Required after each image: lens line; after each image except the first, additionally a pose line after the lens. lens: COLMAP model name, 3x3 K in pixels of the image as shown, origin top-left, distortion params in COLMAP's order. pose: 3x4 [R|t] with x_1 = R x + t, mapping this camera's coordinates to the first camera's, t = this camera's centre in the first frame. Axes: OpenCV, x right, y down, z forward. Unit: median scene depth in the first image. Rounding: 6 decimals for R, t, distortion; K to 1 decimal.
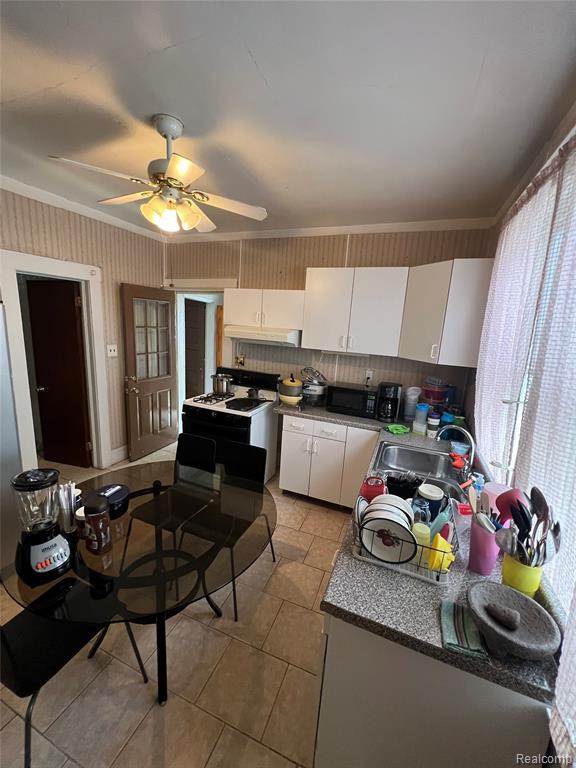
lens RADIAL K [[308.1, 0, 287.9], [0, 308.1, 385.7], [0, 0, 1]] dist [-0.010156, 0.000103]
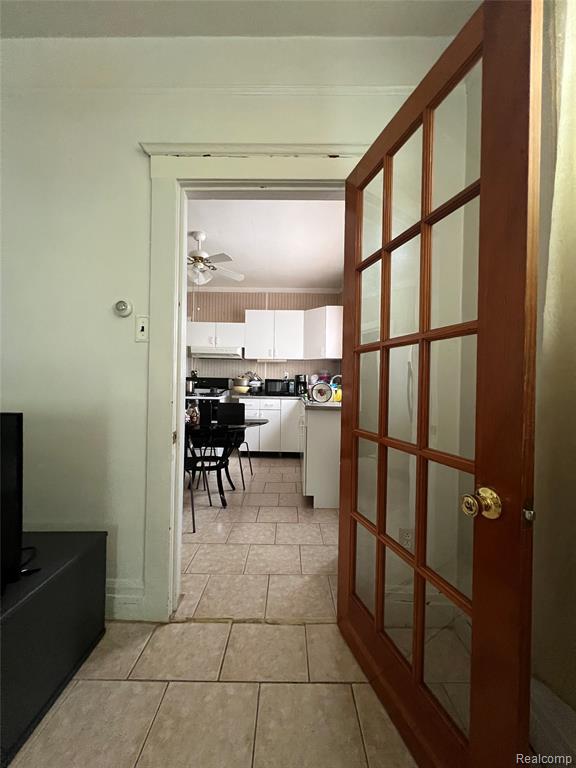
lens RADIAL K [[308.1, 0, 287.6], [0, 308.1, 380.8], [0, 0, 1]] dist [-0.010156, 0.000103]
pose [[0.929193, -0.041637, 0.367243, -0.340577], [0.108645, 0.980505, -0.163724, 0.274620], [-0.353267, 0.192030, 0.915602, -0.498194]]
